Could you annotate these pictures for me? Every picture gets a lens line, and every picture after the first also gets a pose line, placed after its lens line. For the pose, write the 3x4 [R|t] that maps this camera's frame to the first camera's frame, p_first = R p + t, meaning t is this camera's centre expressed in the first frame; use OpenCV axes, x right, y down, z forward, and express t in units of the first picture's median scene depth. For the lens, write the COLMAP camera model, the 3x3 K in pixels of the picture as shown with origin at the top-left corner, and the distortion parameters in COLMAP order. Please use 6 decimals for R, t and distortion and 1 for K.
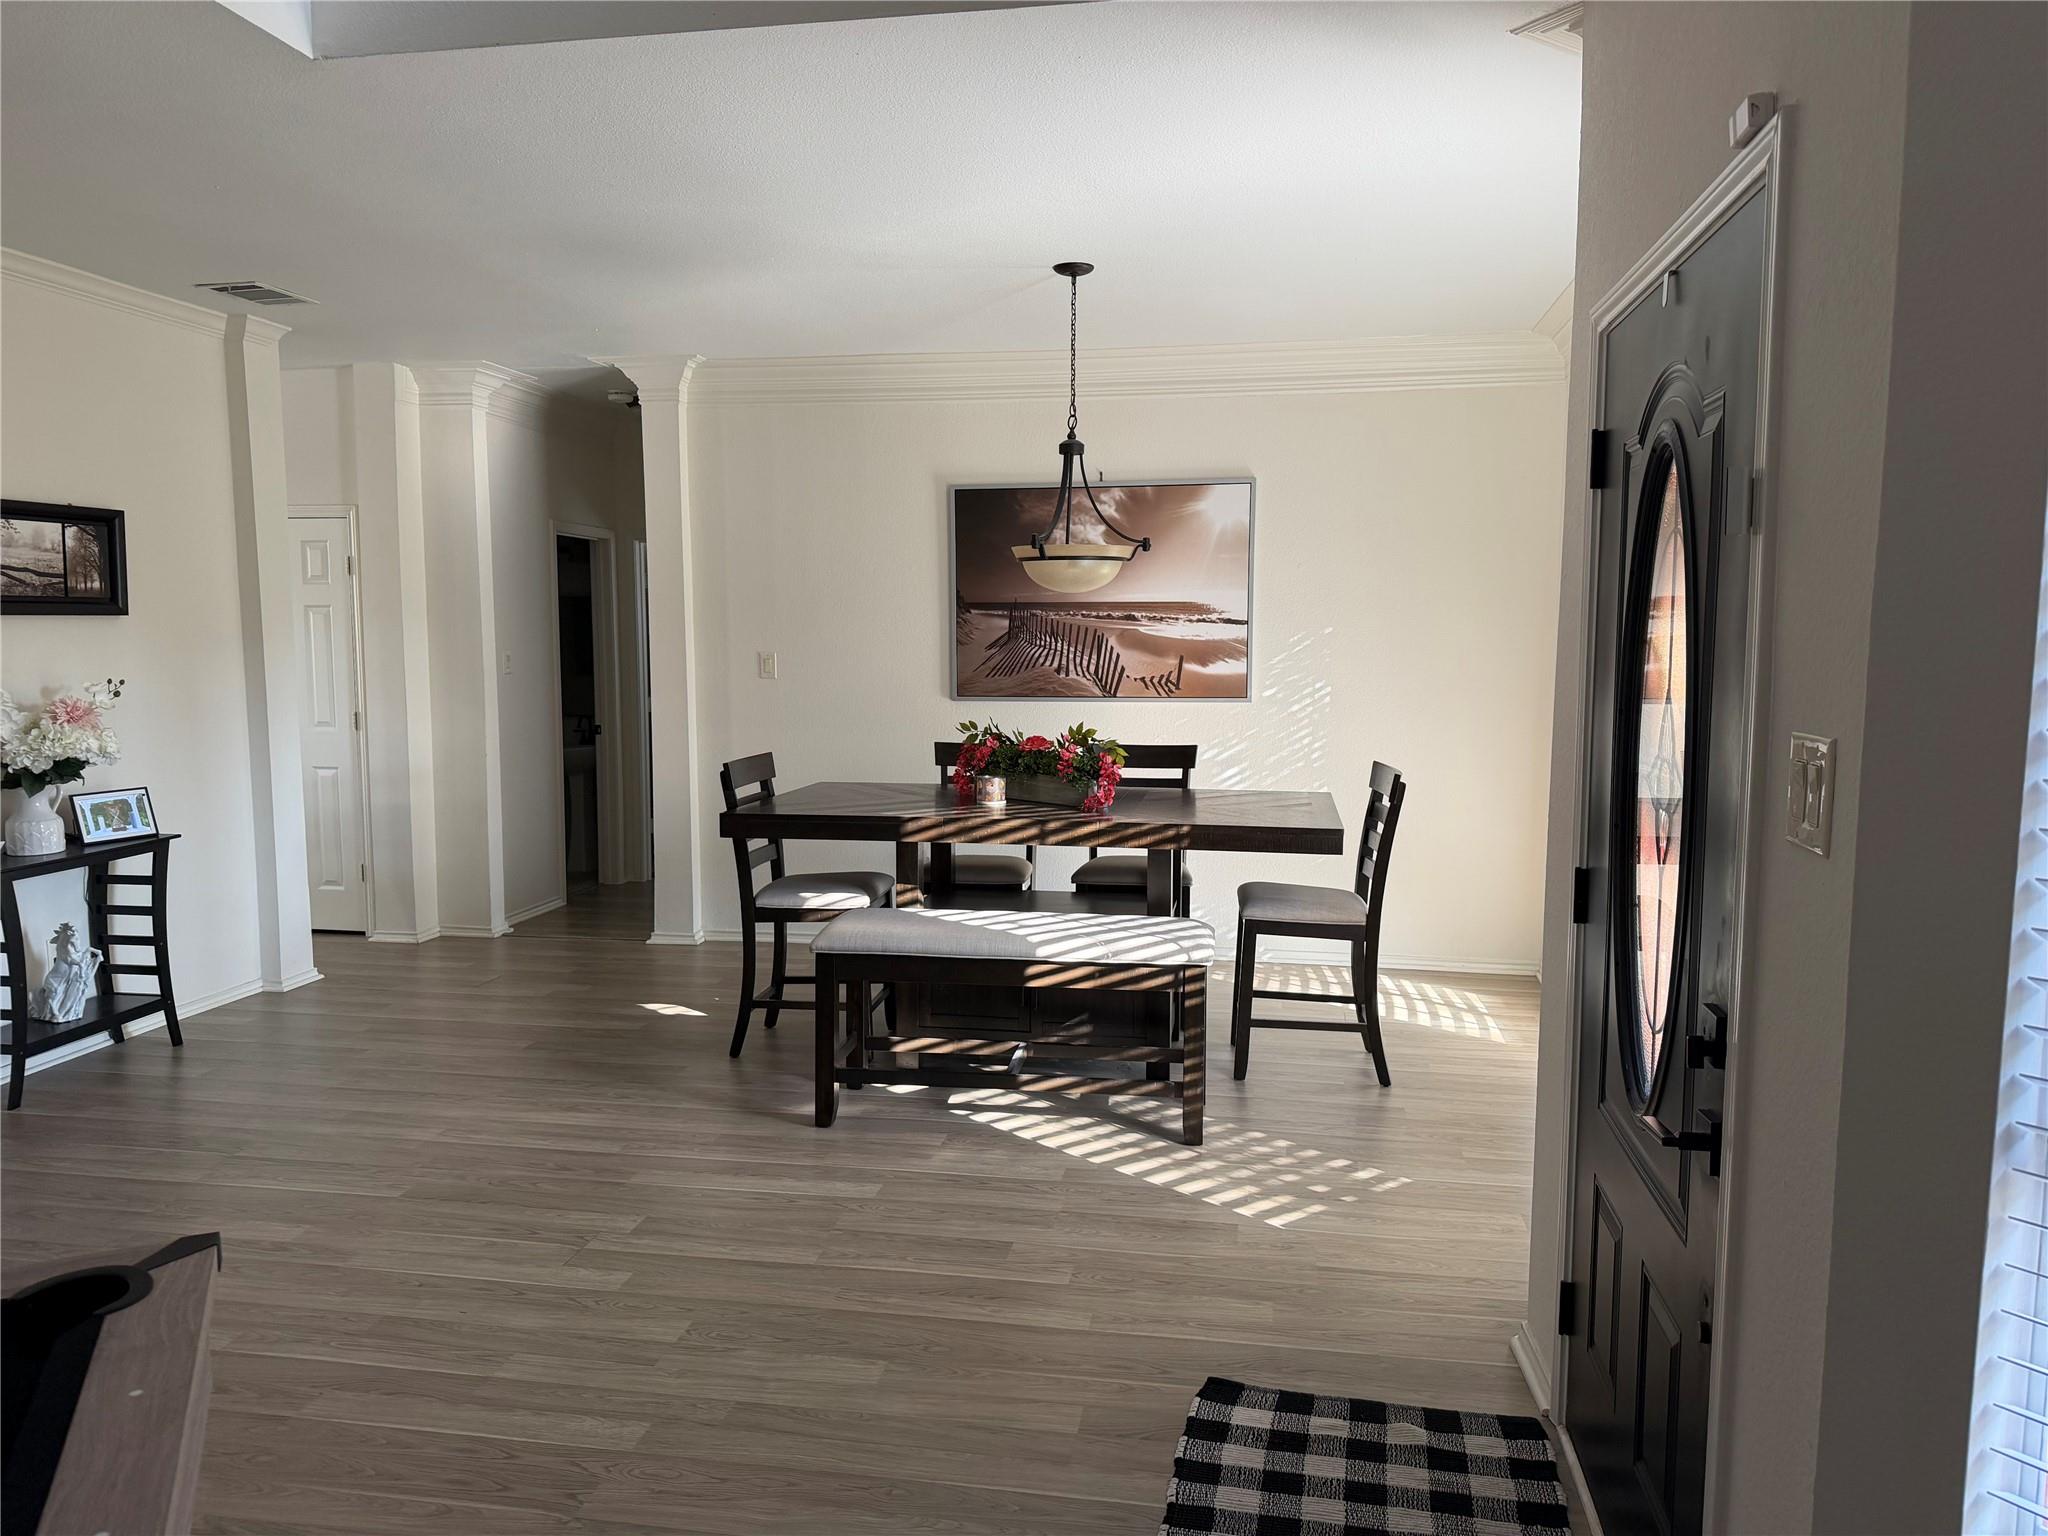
lens RADIAL K [[1451.4, 0, 1024.0], [0, 1451.4, 768.0], [0, 0, 1]] dist [-0.001094, 0.000427]
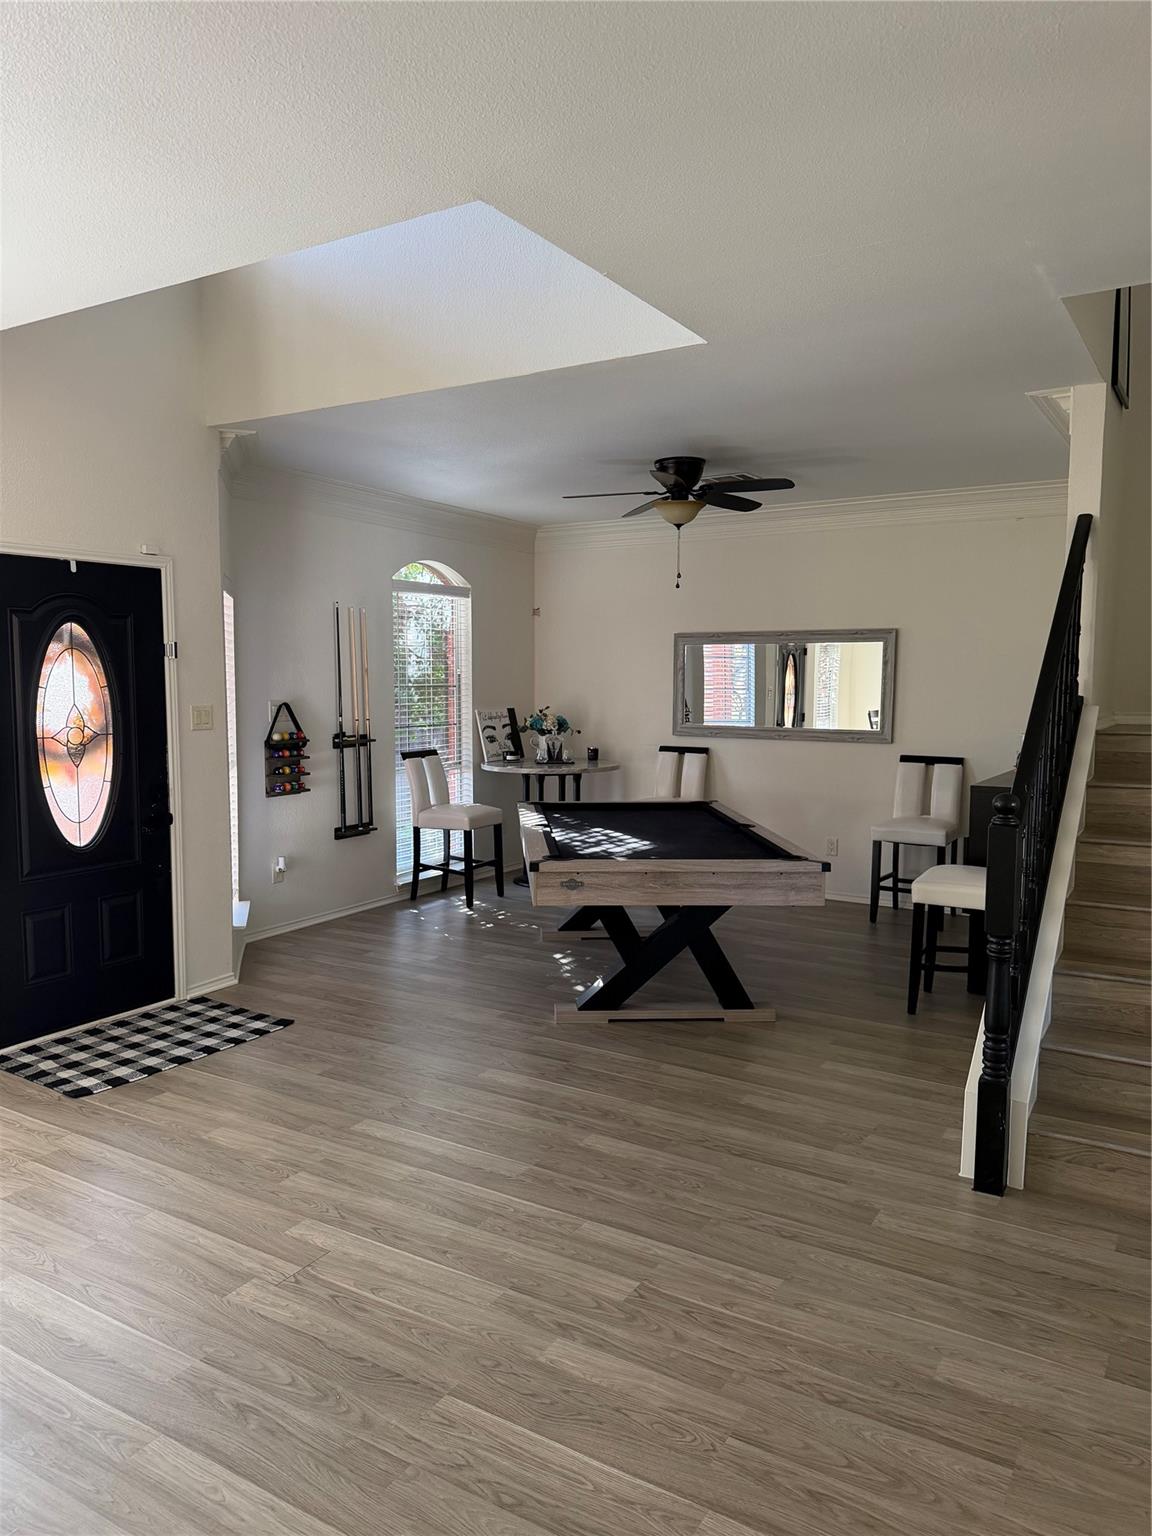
lens RADIAL K [[1088.5, 0, 576.0], [0, 1088.5, 768.0], [0, 0, 1]] dist [-0.001094, 0.000427]
pose [[-0.933101, -0.034819, 0.357924, -0.871833], [0.033300, 0.982659, 0.182405, -0.198095], [-0.358068, 0.182122, -0.915761, 1.814389]]
